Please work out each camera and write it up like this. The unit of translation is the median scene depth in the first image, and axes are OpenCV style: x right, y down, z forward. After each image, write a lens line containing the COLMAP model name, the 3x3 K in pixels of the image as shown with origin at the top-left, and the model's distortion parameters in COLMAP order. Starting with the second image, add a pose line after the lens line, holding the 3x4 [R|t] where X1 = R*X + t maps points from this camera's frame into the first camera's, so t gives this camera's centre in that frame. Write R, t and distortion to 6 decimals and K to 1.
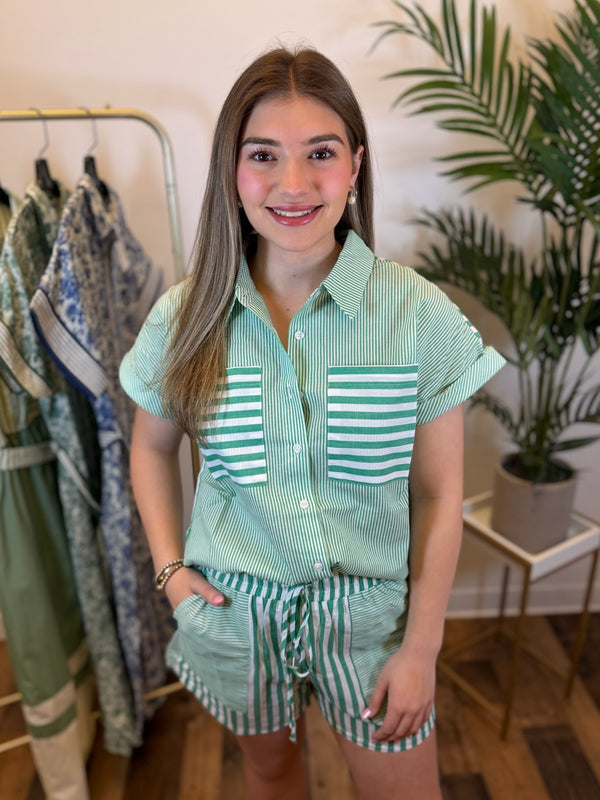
lens RADIAL K [[735.7, 0, 304.9], [0, 735.7, 406.2], [0, 0, 1]] dist [0.006816, -0.014488]
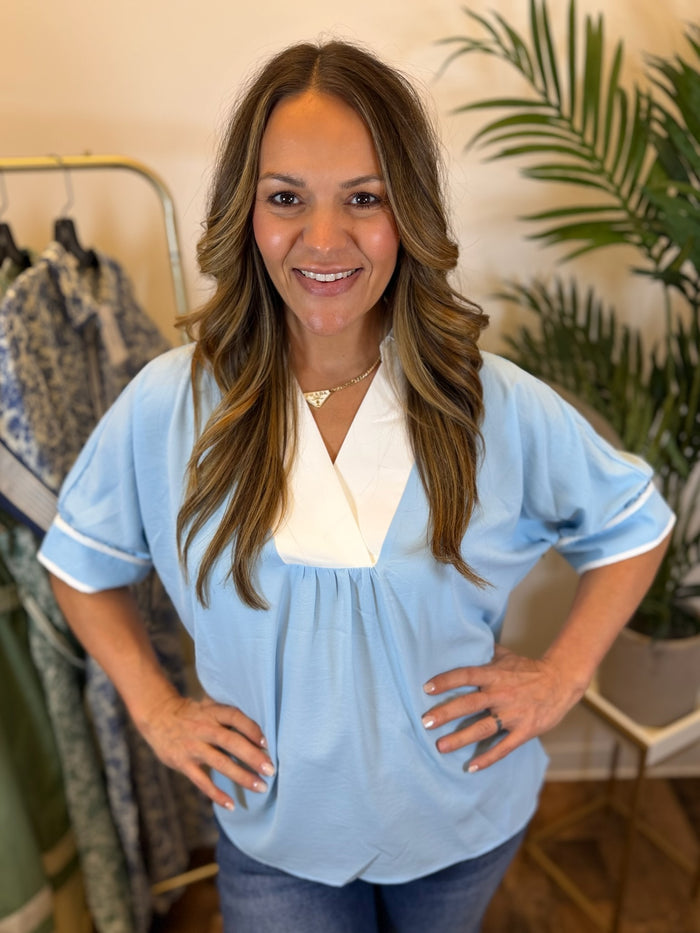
lens RADIAL K [[779.1, 0, 367.3], [0, 779.1, 466.4], [0, 0, 1]] dist [-0.002759, -0.010409]
pose [[0.998144, 0.010096, -0.060055, 0.069716], [-0.010575, 0.999915, -0.007667, -0.072183], [0.059972, 0.008288, 0.998166, 0.195235]]
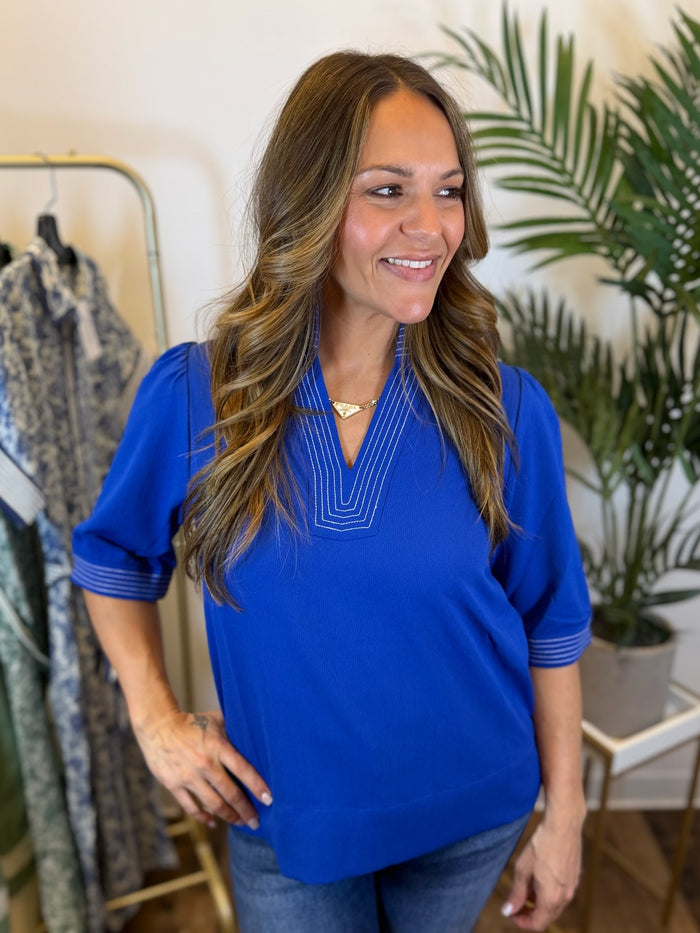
lens RADIAL K [[858.0, 0, 355.7], [0, 858.0, 473.8], [0, 0, 1]] dist [0.006816, -0.014488]
pose [[0.998874, 0.028709, -0.037760, 0.073944], [-0.030372, 0.998560, -0.044230, -0.030716], [0.036436, 0.045327, 0.998308, 0.102401]]
